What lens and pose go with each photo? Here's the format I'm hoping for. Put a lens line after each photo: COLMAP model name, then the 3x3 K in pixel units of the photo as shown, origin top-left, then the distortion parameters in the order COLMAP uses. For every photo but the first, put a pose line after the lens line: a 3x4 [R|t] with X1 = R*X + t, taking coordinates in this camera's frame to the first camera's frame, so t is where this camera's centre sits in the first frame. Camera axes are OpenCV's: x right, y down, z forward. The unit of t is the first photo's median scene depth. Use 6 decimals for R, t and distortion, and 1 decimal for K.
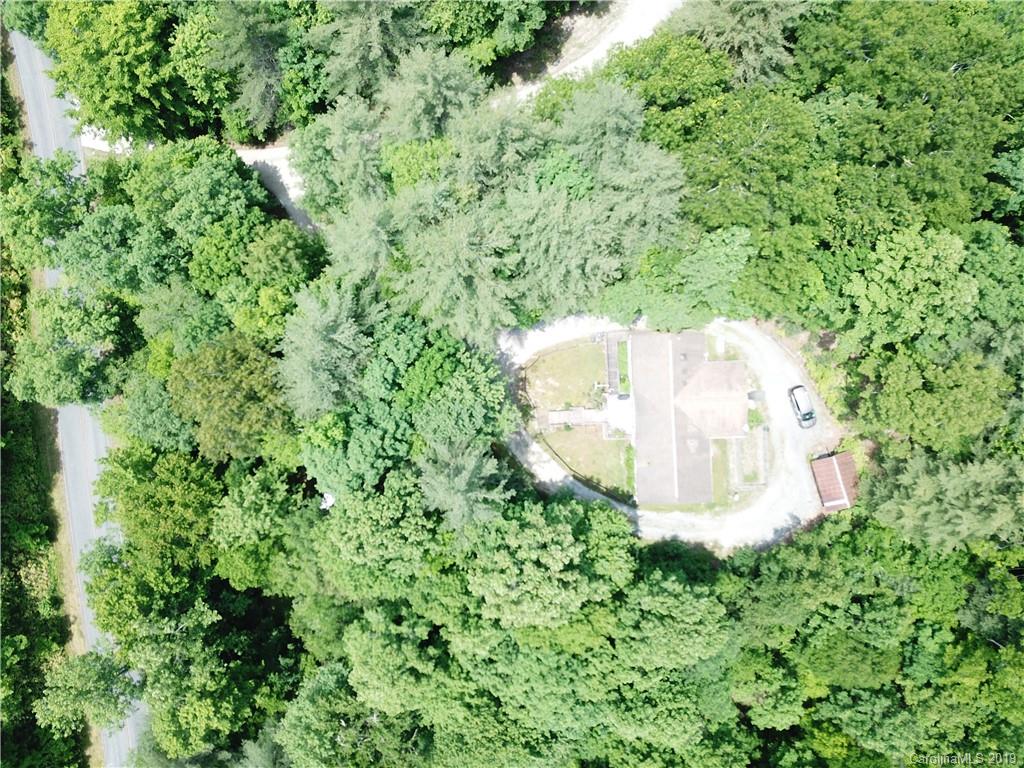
lens RADIAL K [[752.8, 0, 506.5], [0, 752.8, 382.4], [0, 0, 1]] dist [0.000721, -0.002868]
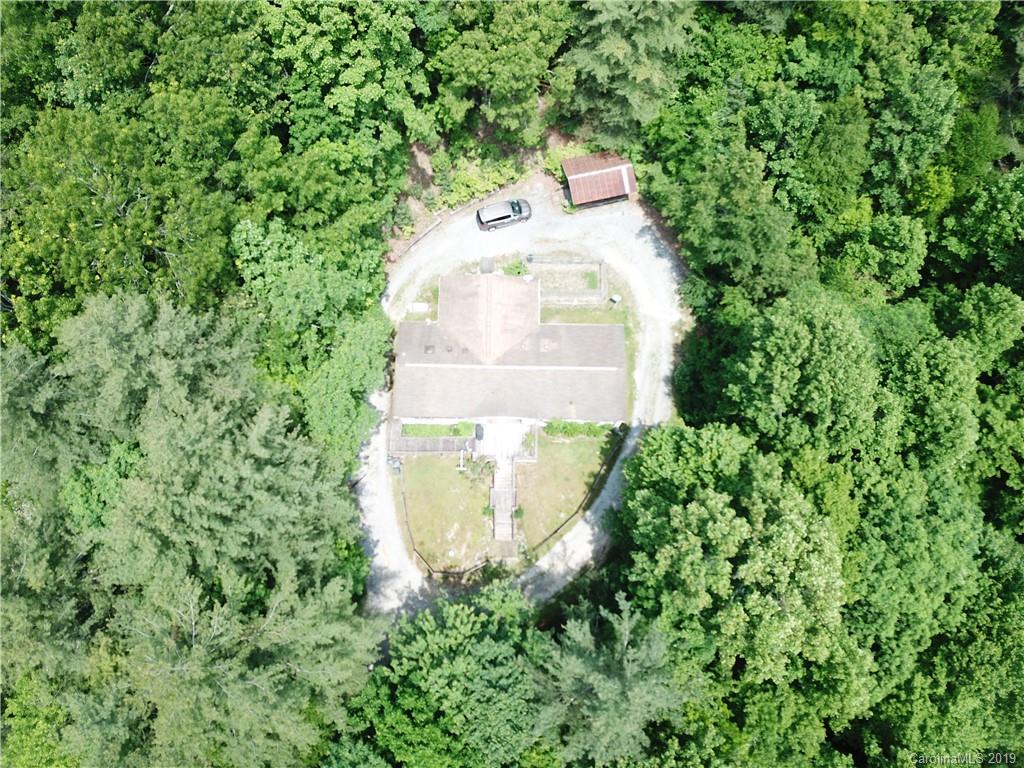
lens RADIAL K [[772.9, 0, 504.5], [0, 772.9, 381.9], [0, 0, 1]] dist [0.027093, -0.015903]
pose [[0.045548, -0.958730, 0.280645, -0.004589], [0.997673, 0.057927, 0.035969, 0.016511], [-0.050741, 0.278353, 0.959138, 0.318644]]
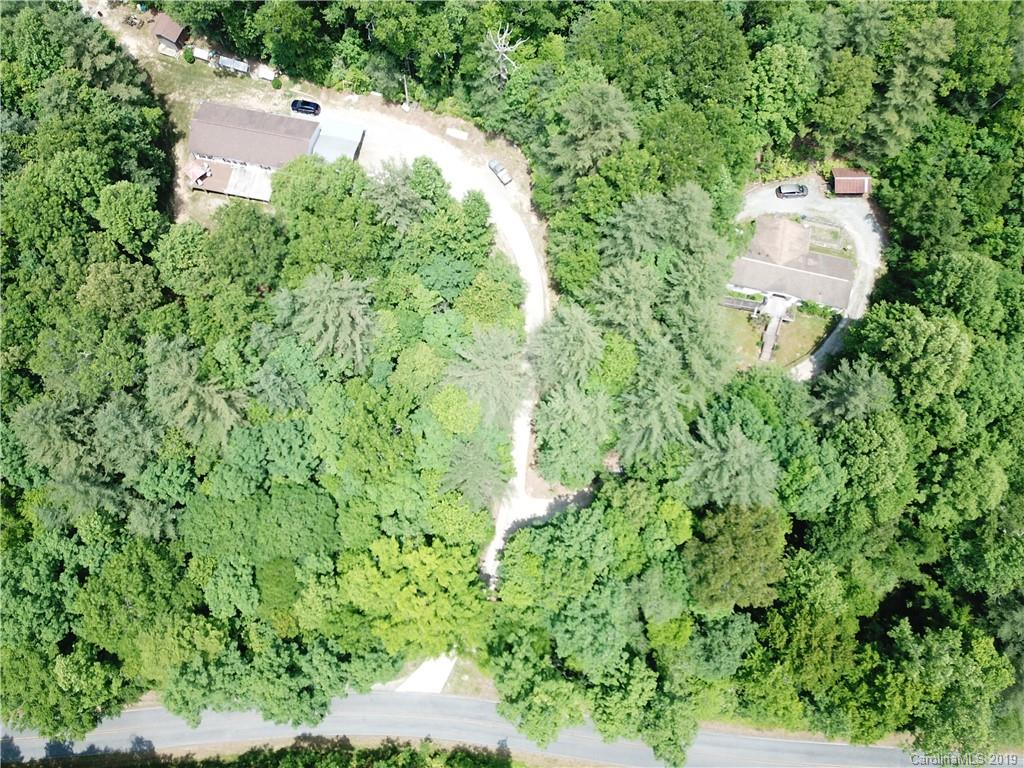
lens RADIAL K [[772.9, 0, 504.5], [0, 772.9, 381.9], [0, 0, 1]] dist [0.027093, -0.015903]
pose [[0.257850, -0.926436, 0.274280, -0.574934], [0.964579, 0.263193, -0.017812, -0.441517], [-0.055687, 0.269157, 0.961485, -0.341012]]
